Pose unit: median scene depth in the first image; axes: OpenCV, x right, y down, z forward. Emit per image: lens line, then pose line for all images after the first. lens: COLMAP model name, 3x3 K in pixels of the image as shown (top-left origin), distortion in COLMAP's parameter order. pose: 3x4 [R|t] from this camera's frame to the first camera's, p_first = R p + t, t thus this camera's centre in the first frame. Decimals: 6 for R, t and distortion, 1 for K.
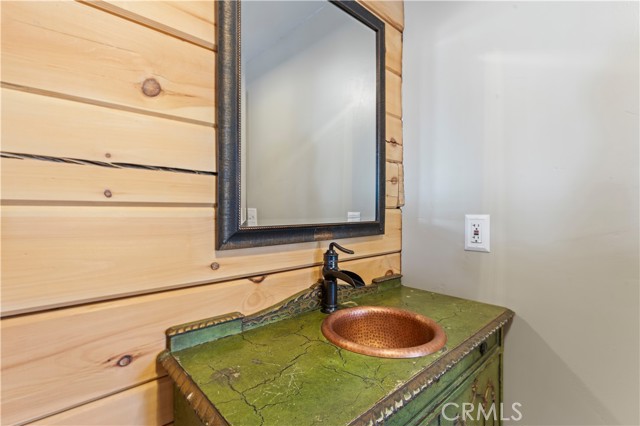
lens RADIAL K [[295.6, 0, 320.7], [0, 295.6, 218.1], [0, 0, 1]] dist [-0.002125, -0.000415]
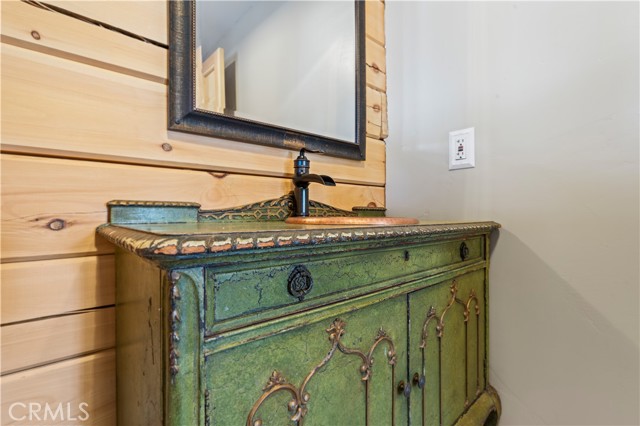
lens RADIAL K [[295.6, 0, 320.7], [0, 295.6, 218.1], [0, 0, 1]] dist [-0.002125, -0.000415]
pose [[0.999902, -0.005783, -0.012779, 0.104615], [0.005686, 0.999955, -0.007590, 0.307594], [0.012822, 0.007517, 0.999890, 0.065638]]
